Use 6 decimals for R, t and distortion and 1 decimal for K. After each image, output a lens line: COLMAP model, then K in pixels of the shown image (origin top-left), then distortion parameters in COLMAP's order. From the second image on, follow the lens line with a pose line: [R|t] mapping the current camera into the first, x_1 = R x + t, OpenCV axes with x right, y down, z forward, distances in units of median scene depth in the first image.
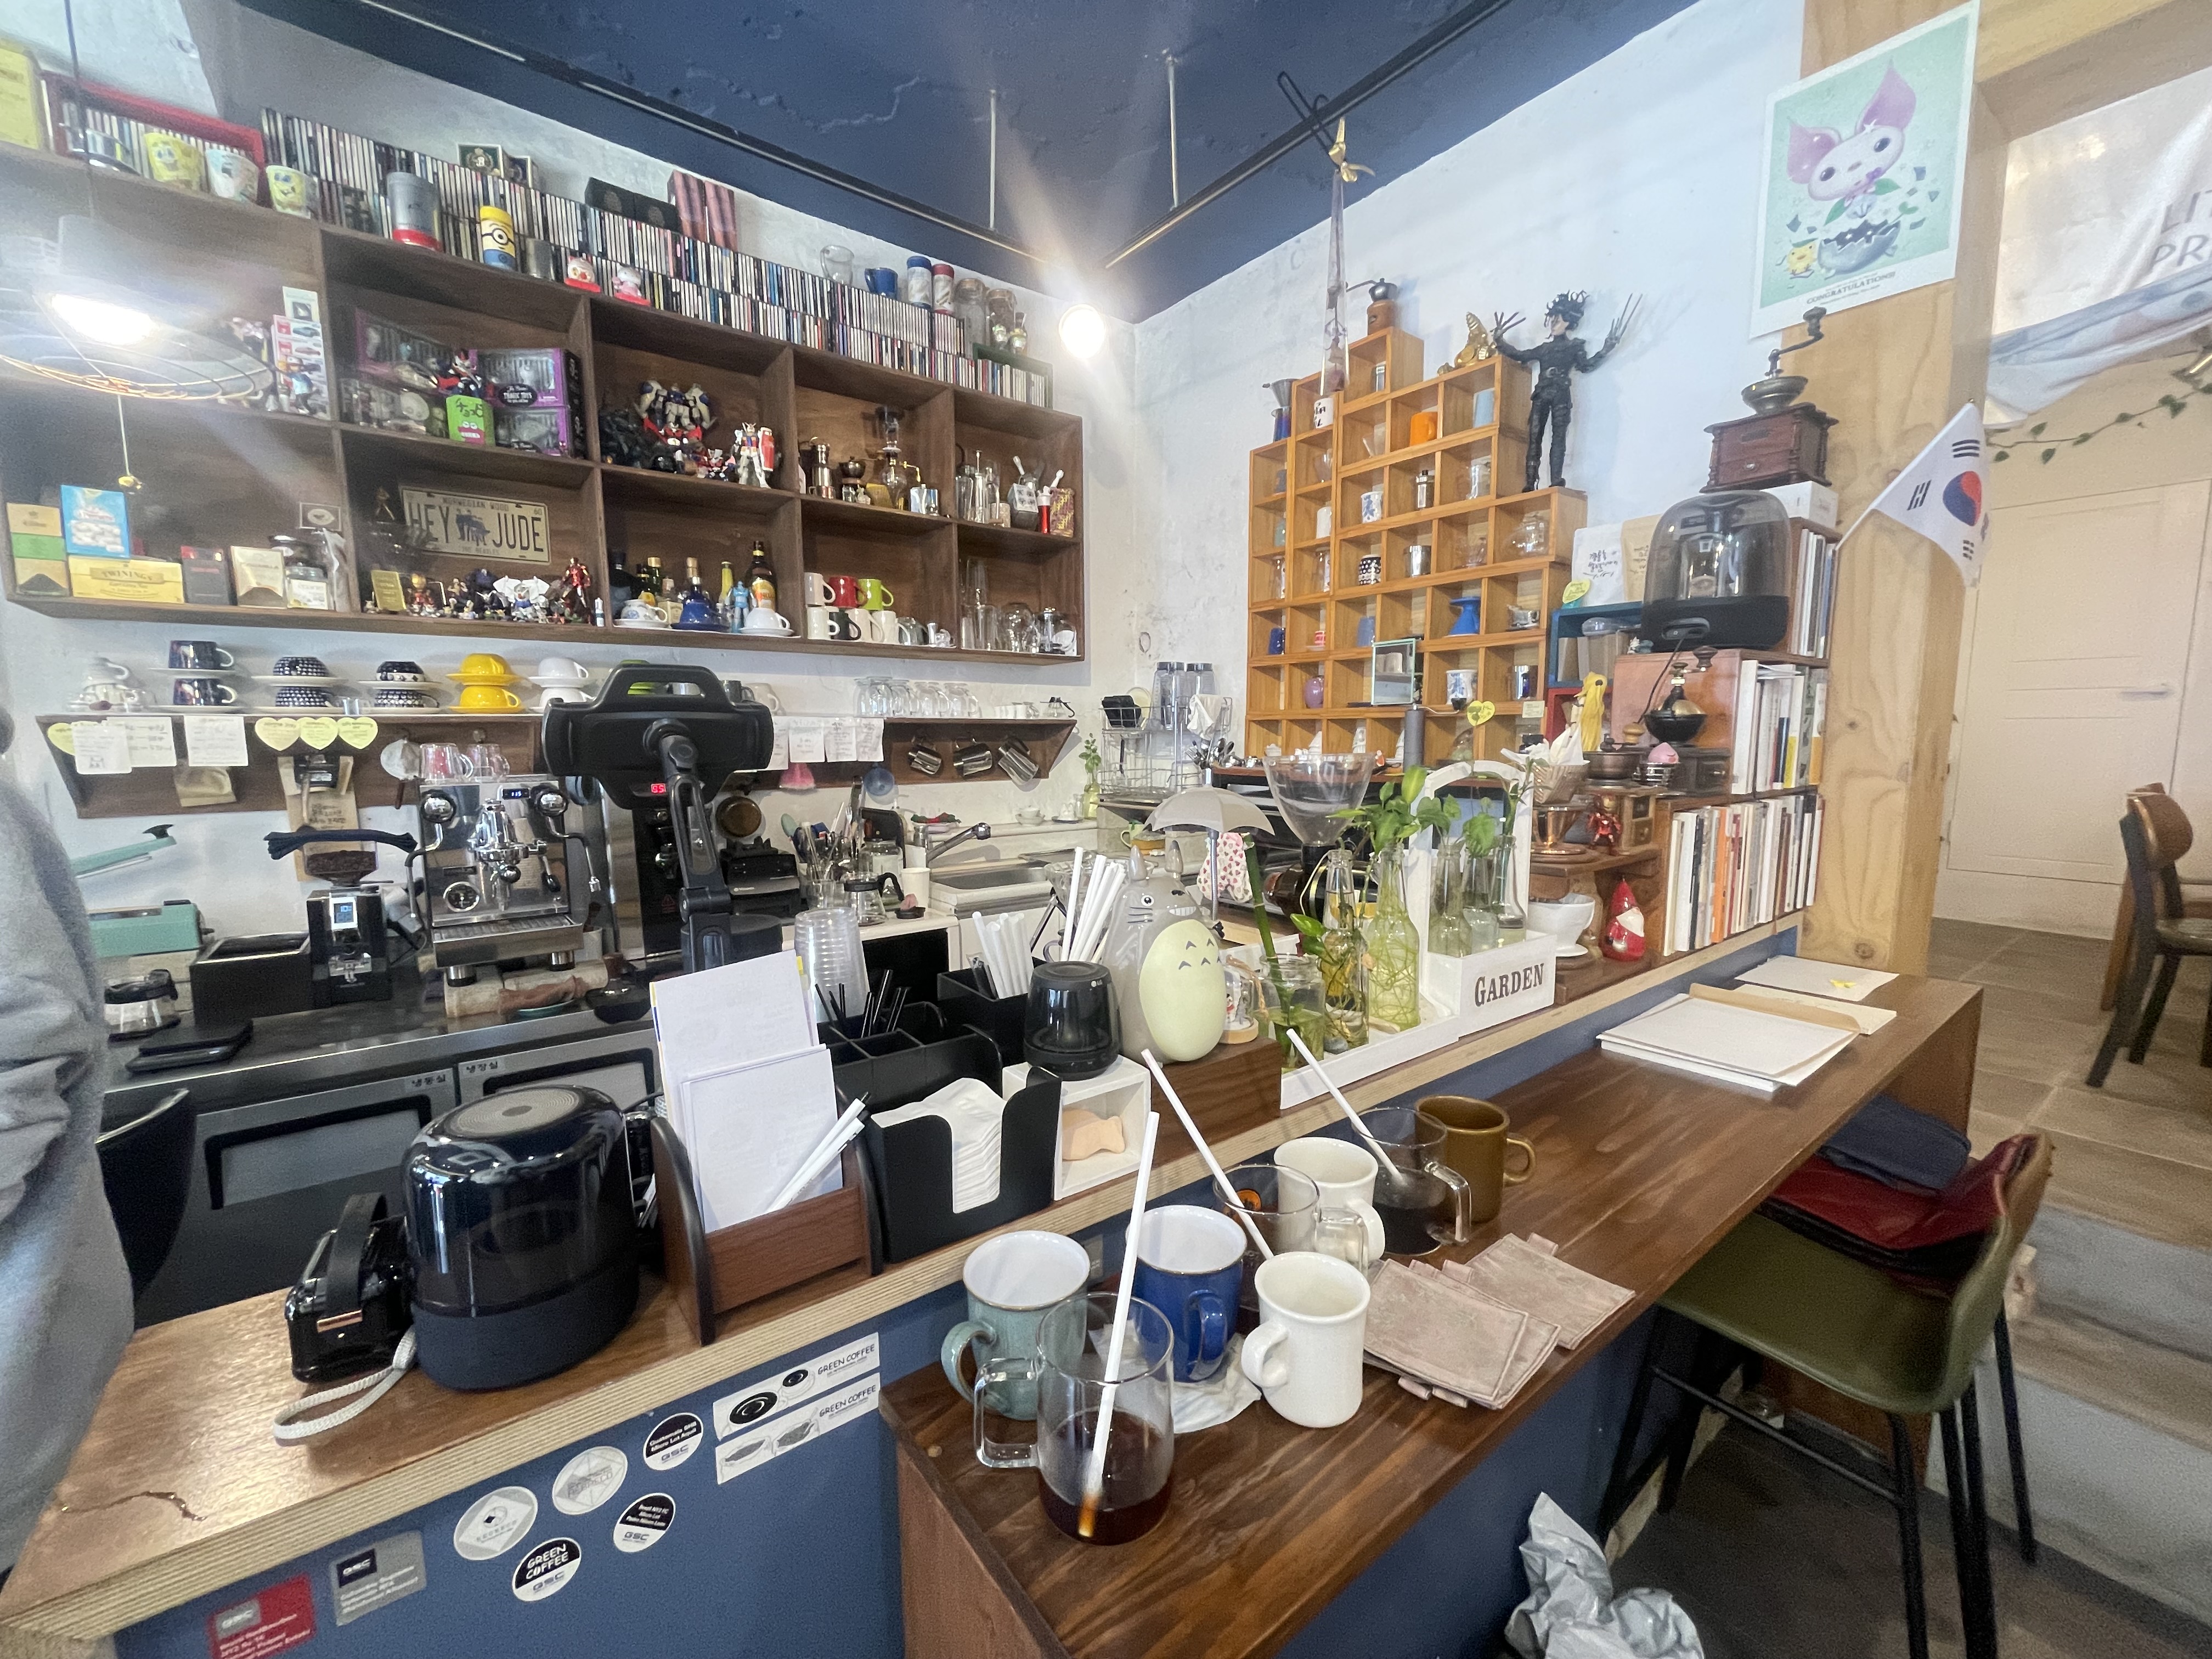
lens RADIAL K [[895.5, 0, 1108.1], [0, 895.5, 835.3], [0, 0, 1]] dist [0.000578, 0.000237]
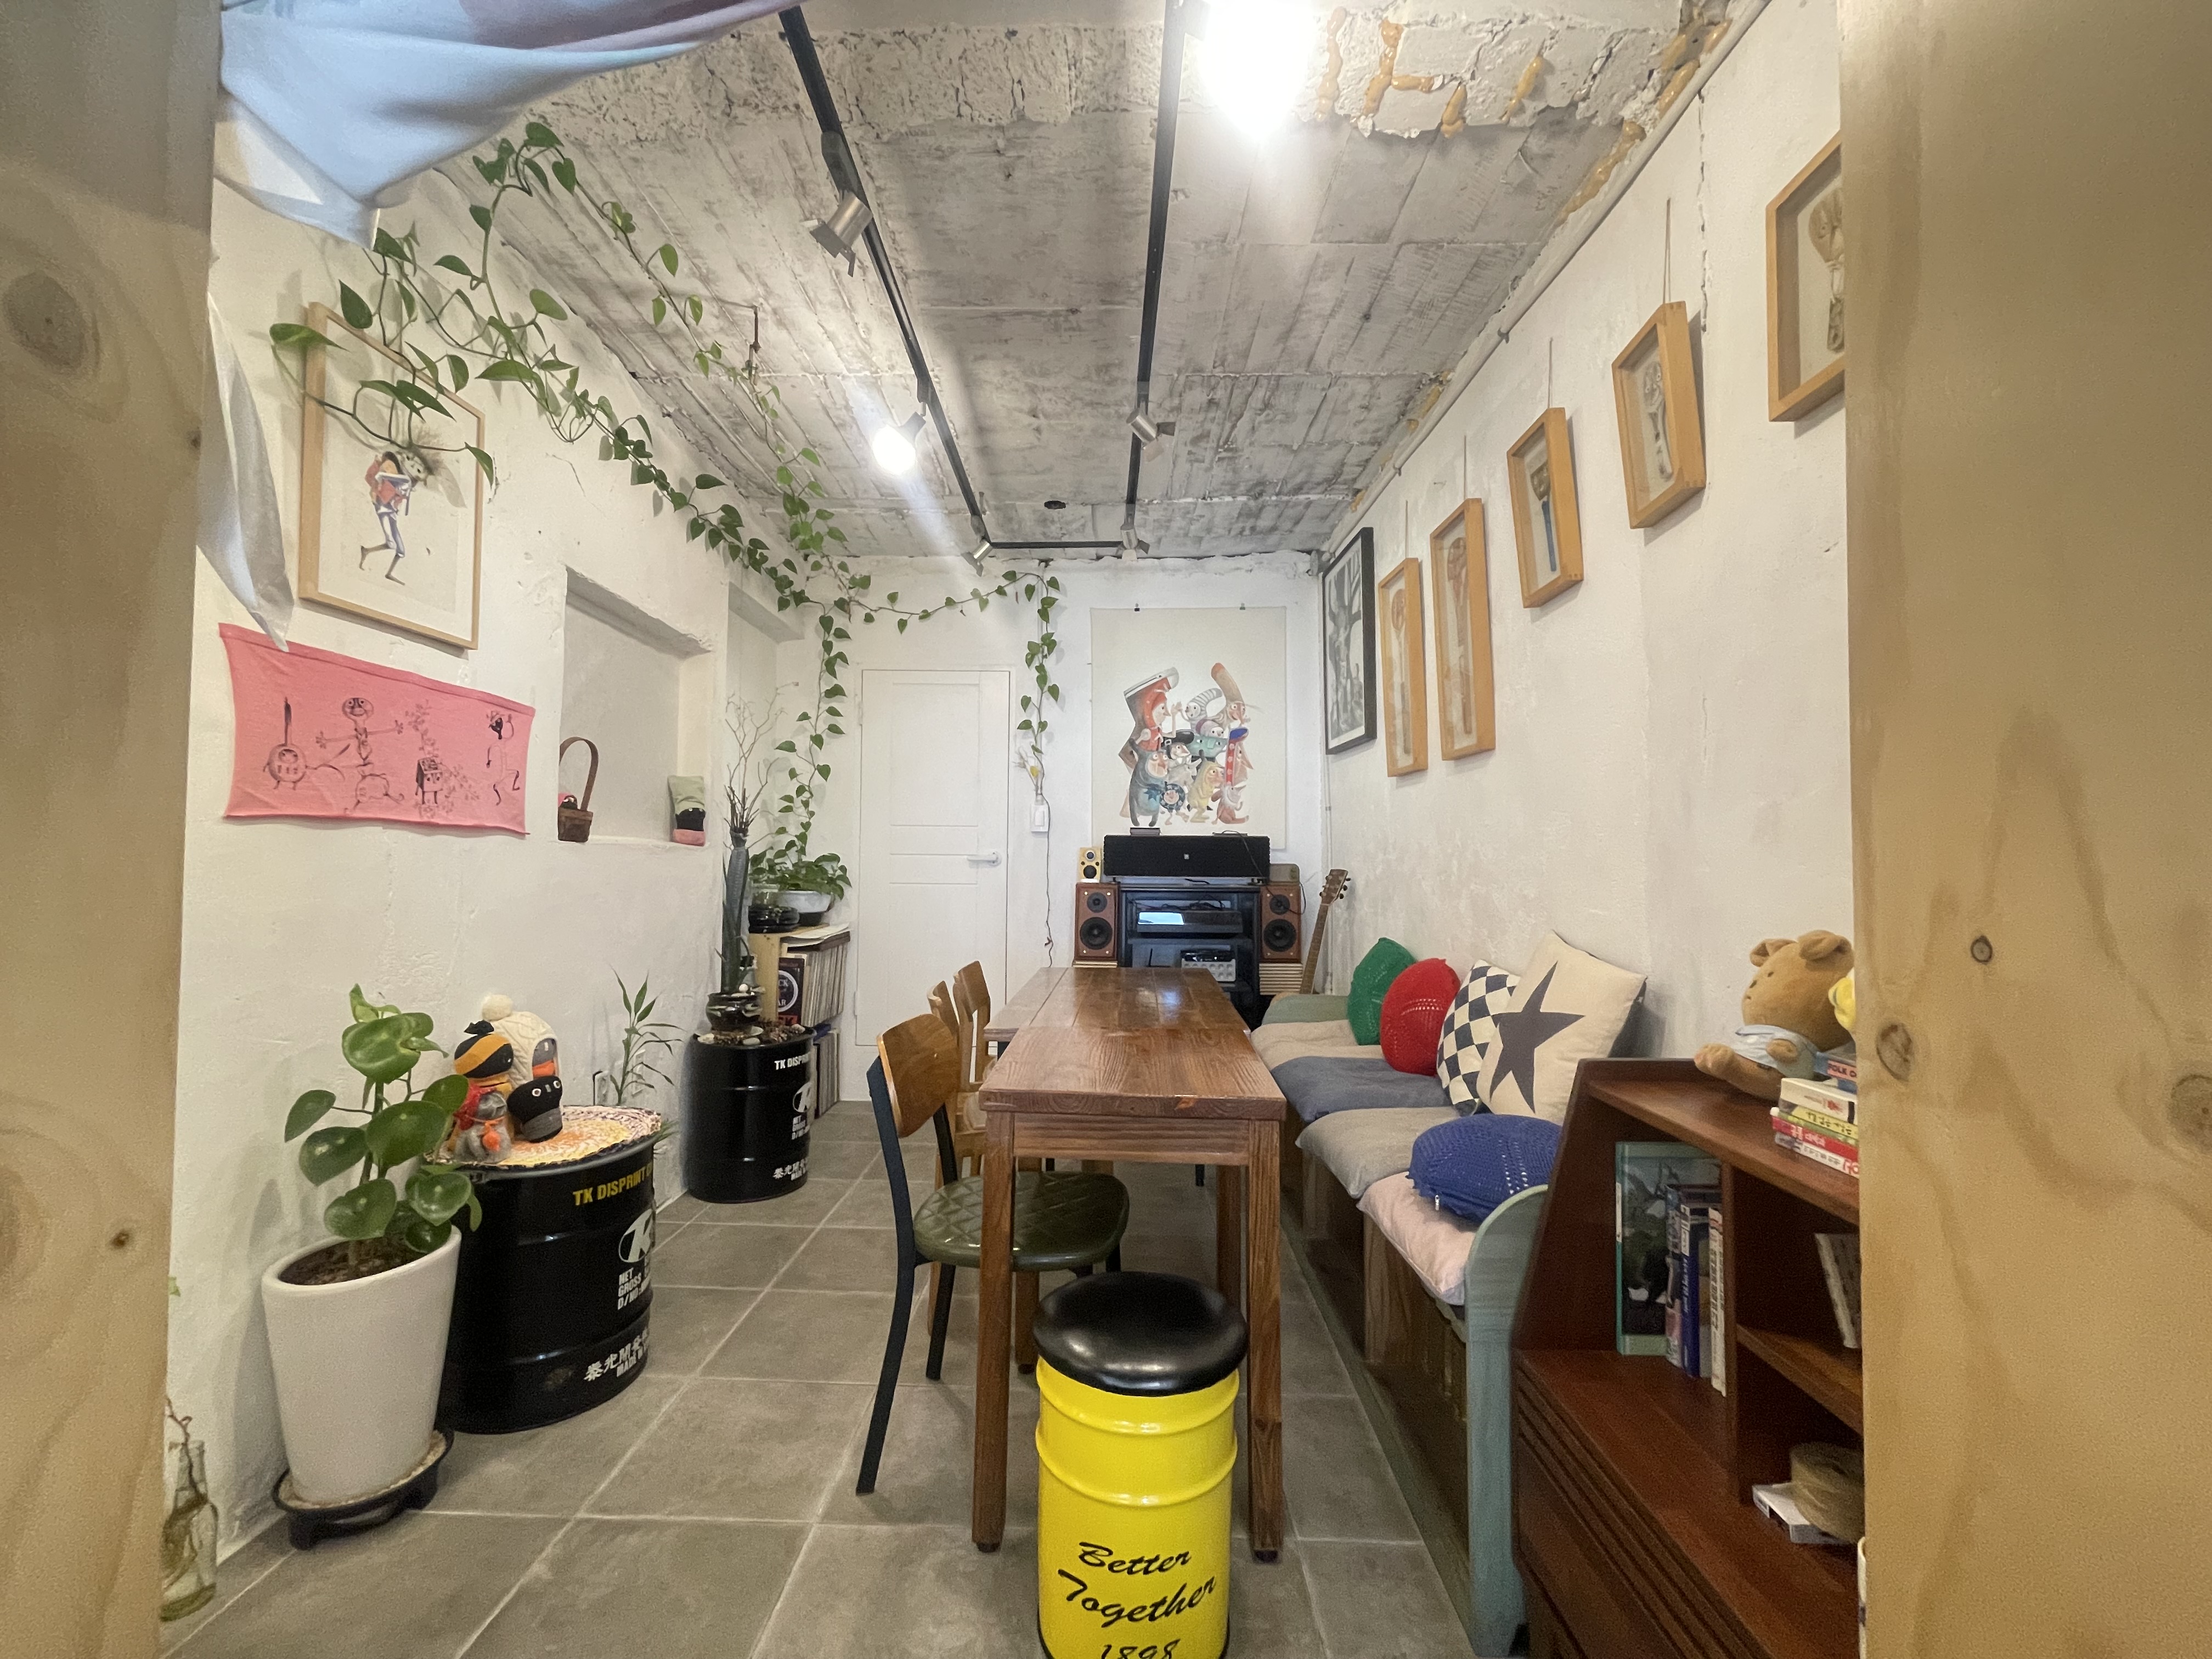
lens RADIAL K [[895.5, 0, 1103.7], [0, 895.5, 830.8], [0, 0, 1]] dist [0.000578, 0.000237]
pose [[0.615958, 0.037288, 0.786896, 0.518582], [0.087951, 0.989379, -0.115728, -0.074253], [-0.782854, 0.140491, 0.606136, 0.313322]]
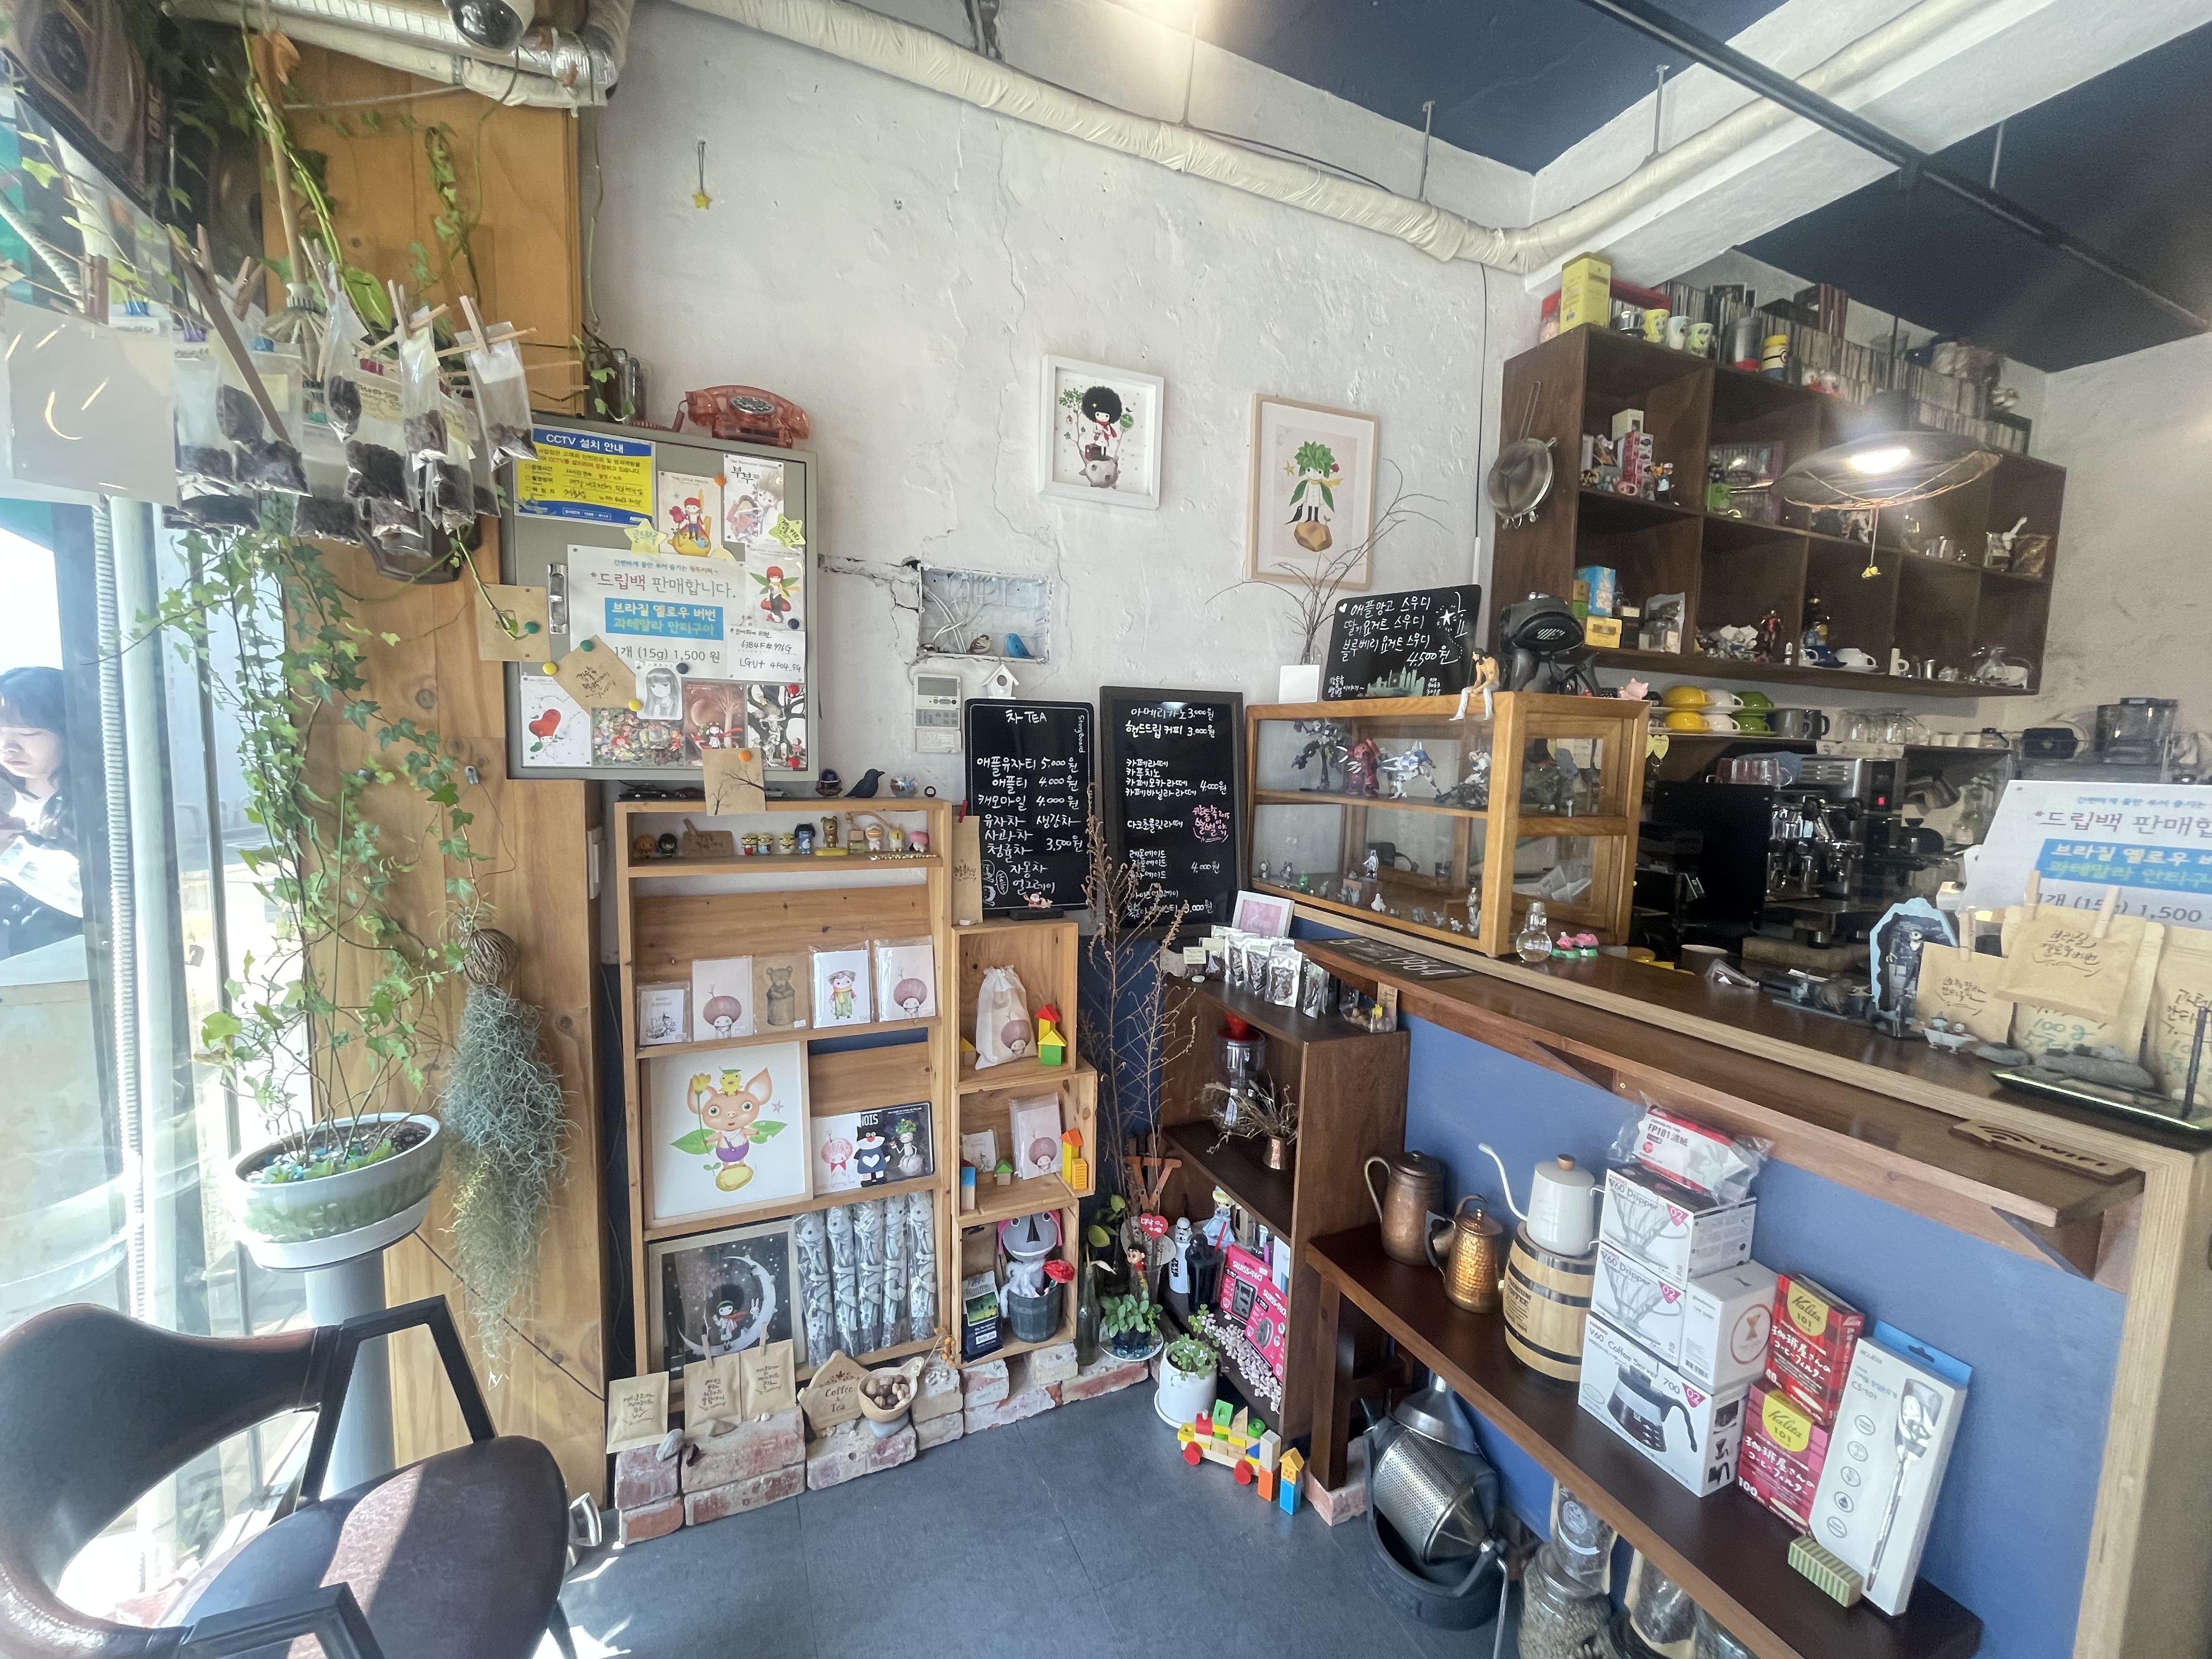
lens RADIAL K [[895.5, 0, 1120.3], [0, 895.5, 822.5], [0, 0, 1]] dist [0.000578, 0.000237]
pose [[0.970985, 0.053087, -0.233174, -0.800901], [-0.059501, 0.998017, -0.020553, 0.041195], [0.231620, 0.033830, 0.972218, -0.266796]]
